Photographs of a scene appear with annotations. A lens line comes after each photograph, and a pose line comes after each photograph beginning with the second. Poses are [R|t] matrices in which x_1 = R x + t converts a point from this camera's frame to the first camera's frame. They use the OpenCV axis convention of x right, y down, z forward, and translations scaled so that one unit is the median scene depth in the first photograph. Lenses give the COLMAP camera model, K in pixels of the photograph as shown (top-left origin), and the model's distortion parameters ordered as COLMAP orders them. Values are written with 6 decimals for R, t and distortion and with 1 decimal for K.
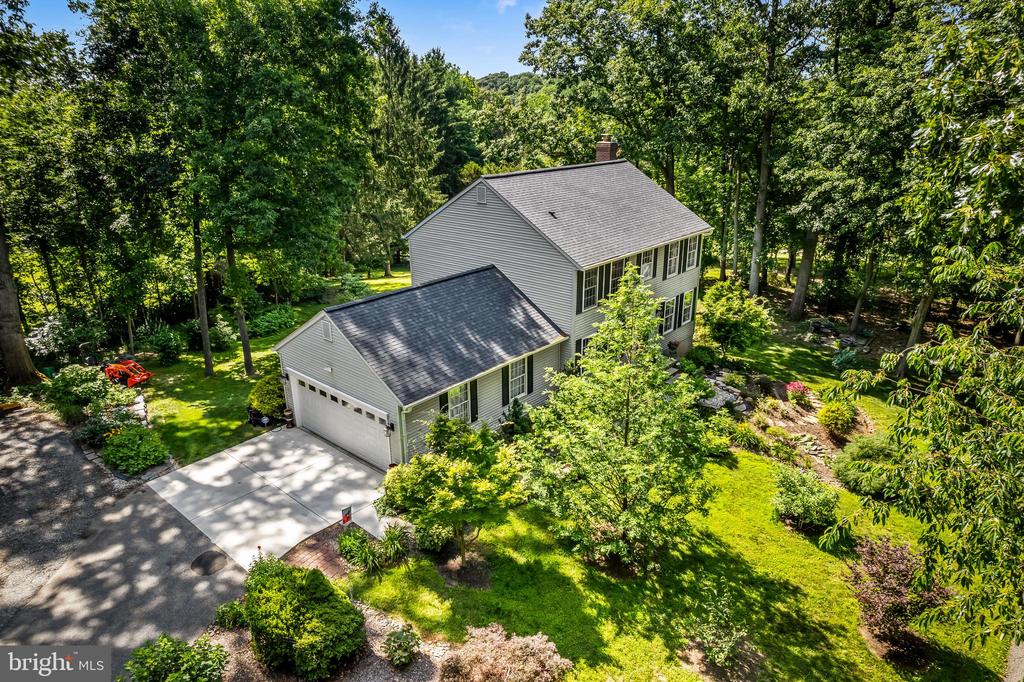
lens RADIAL K [[658.8, 0, 512.0], [0, 658.8, 341.0], [0, 0, 1]] dist [-0.000423, -0.000550]
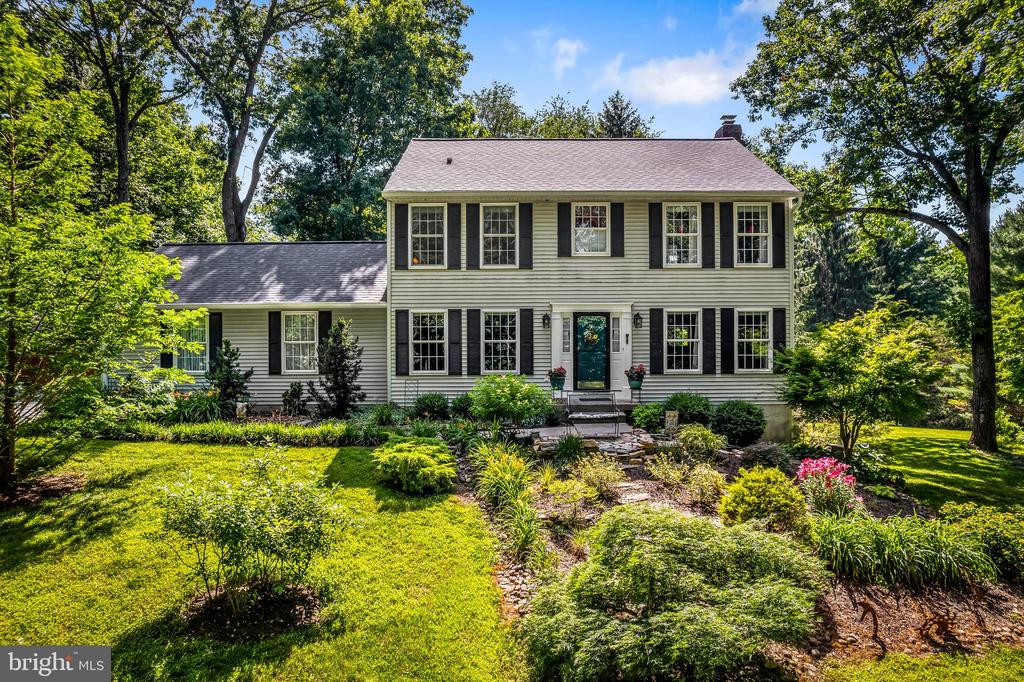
lens RADIAL K [[674.4, 0, 507.6], [0, 674.4, 323.8], [0, 0, 1]] dist [-0.078654, 0.127710]
pose [[0.649226, -0.006099, -0.760571, 0.791689], [-0.255051, 0.940325, -0.225252, 0.155243], [0.716557, 0.340224, 0.608928, 0.755216]]
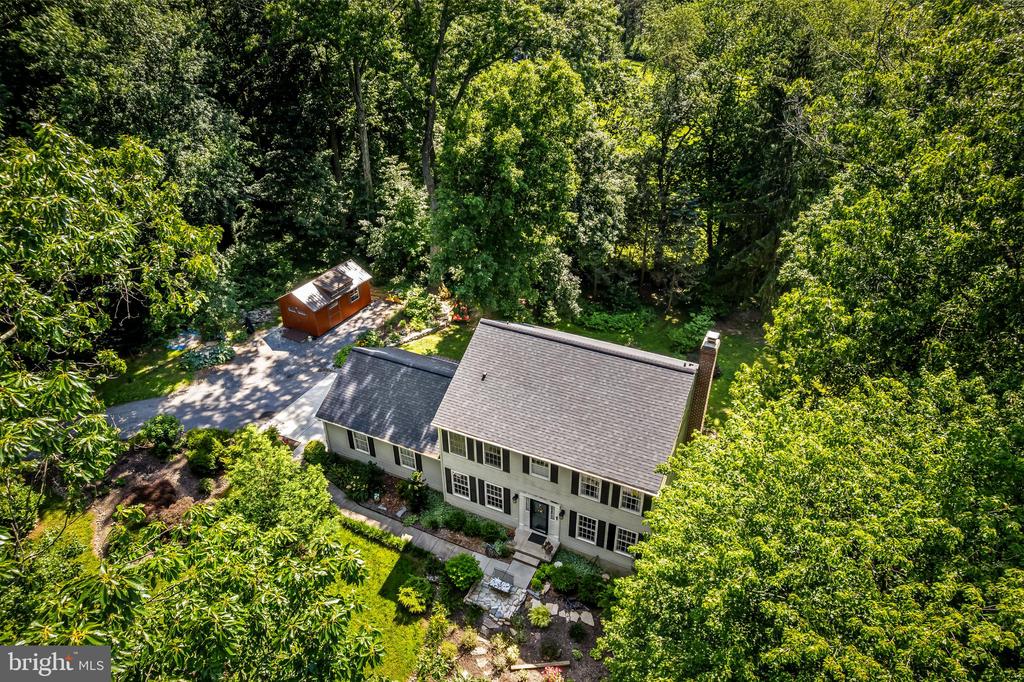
lens RADIAL K [[658.8, 0, 512.0], [0, 658.8, 341.0], [0, 0, 1]] dist [-0.000423, -0.000550]
pose [[0.267272, 0.519662, -0.811491, 1.184825], [-0.318638, 0.842415, 0.434519, -0.916221], [0.909415, 0.142437, 0.390738, 0.661286]]
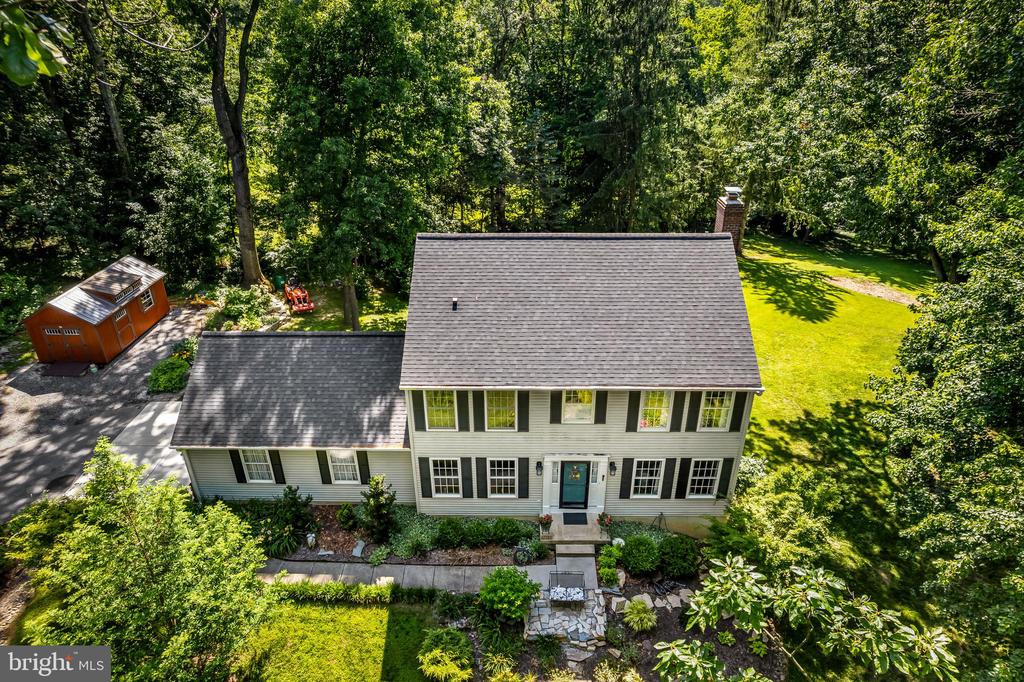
lens RADIAL K [[674.4, 0, 507.6], [0, 674.4, 323.8], [0, 0, 1]] dist [-0.078654, 0.127710]
pose [[0.642395, 0.356292, -0.678516, 0.783794], [-0.252440, 0.934325, 0.251618, -0.460549], [0.723604, 0.009647, 0.690148, 0.555382]]
